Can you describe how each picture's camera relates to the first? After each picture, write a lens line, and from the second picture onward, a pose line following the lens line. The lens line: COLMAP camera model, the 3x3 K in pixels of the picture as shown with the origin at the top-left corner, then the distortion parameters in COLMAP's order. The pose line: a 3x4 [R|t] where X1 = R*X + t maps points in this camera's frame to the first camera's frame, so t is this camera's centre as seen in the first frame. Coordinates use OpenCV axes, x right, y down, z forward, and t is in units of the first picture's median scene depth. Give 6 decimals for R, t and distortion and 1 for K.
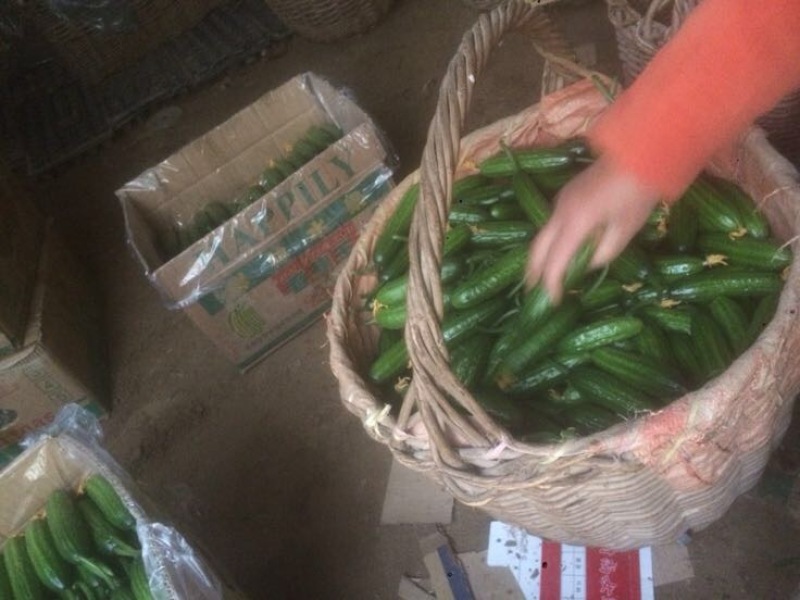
lens RADIAL K [[667.4, 0, 404.1], [0, 667.4, 296.3], [0, 0, 1]] dist [0.119621, -0.182793]
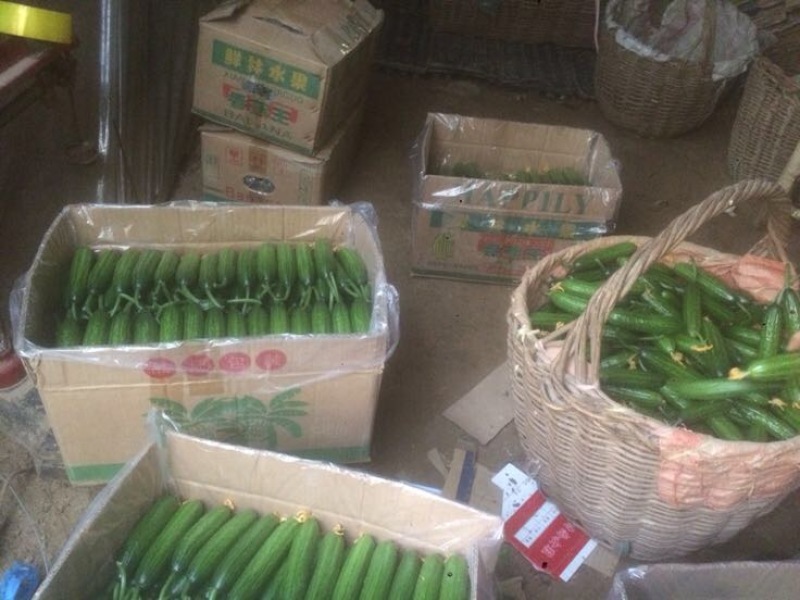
lens RADIAL K [[668.3, 0, 400.0], [0, 668.3, 300.0], [0, 0, 1]] dist [0.126376, -0.194576]
pose [[0.744620, 0.655022, -0.128403, -0.085644], [-0.660742, 0.750608, -0.002620, 0.255647], [0.094664, 0.086792, 0.991719, -0.453441]]
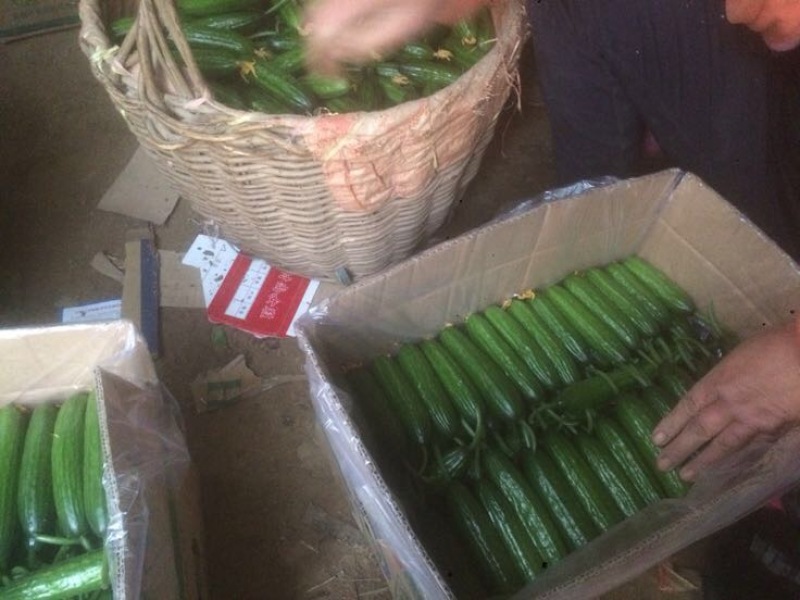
lens RADIAL K [[667.4, 0, 404.1], [0, 667.4, 296.3], [0, 0, 1]] dist [0.119621, -0.182793]
pose [[0.902847, 0.311188, 0.296697, 0.147908], [-0.361325, 0.923153, 0.131272, 0.174112], [-0.233046, -0.225723, 0.945906, -0.167056]]
